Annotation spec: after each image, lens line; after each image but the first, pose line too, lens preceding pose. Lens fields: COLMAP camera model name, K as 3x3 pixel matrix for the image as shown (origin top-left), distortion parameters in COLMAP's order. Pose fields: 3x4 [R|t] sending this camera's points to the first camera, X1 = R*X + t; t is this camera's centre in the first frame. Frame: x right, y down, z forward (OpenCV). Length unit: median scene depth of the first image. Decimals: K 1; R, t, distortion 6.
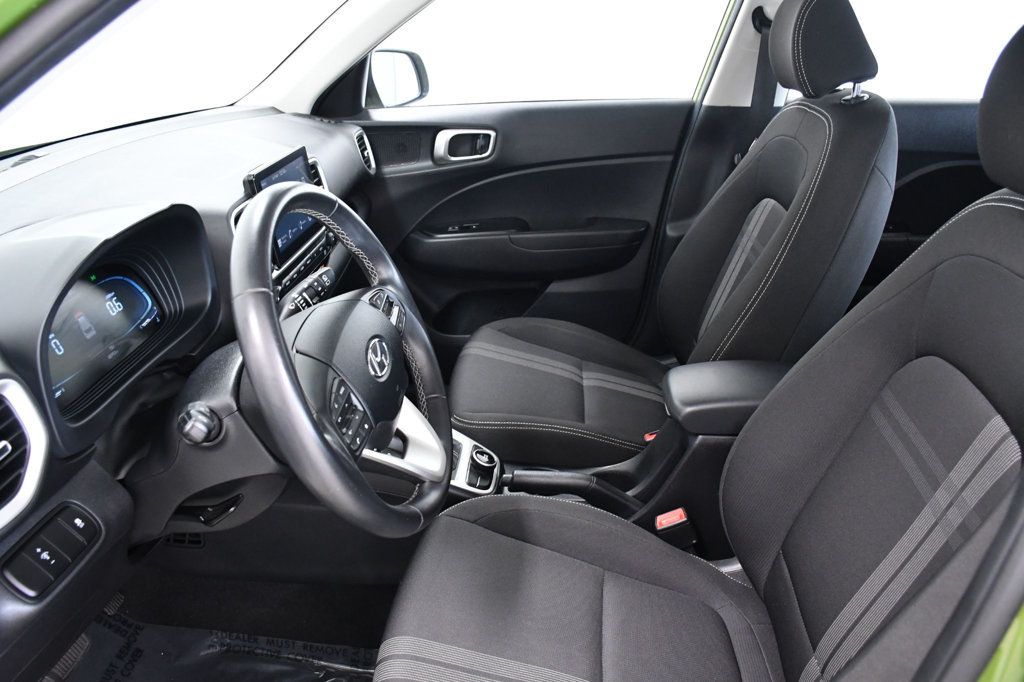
lens RADIAL K [[799.0, 0, 512.0], [0, 799.0, 341.0], [0, 0, 1]] dist [-0.162238, 0.147277]
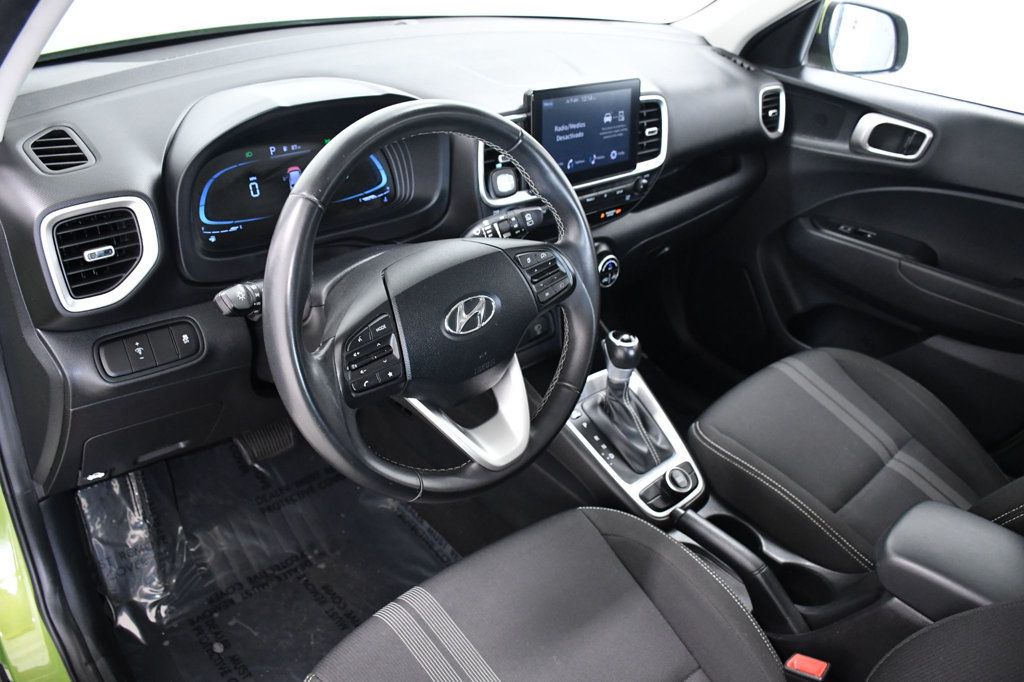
lens RADIAL K [[799.0, 0, 512.0], [0, 799.0, 341.0], [0, 0, 1]] dist [-0.162238, 0.147277]
pose [[0.731784, 0.416073, -0.539792, 0.174088], [-0.369653, 0.907712, 0.198535, -0.070633], [0.572581, 0.054251, 0.818051, 0.133379]]
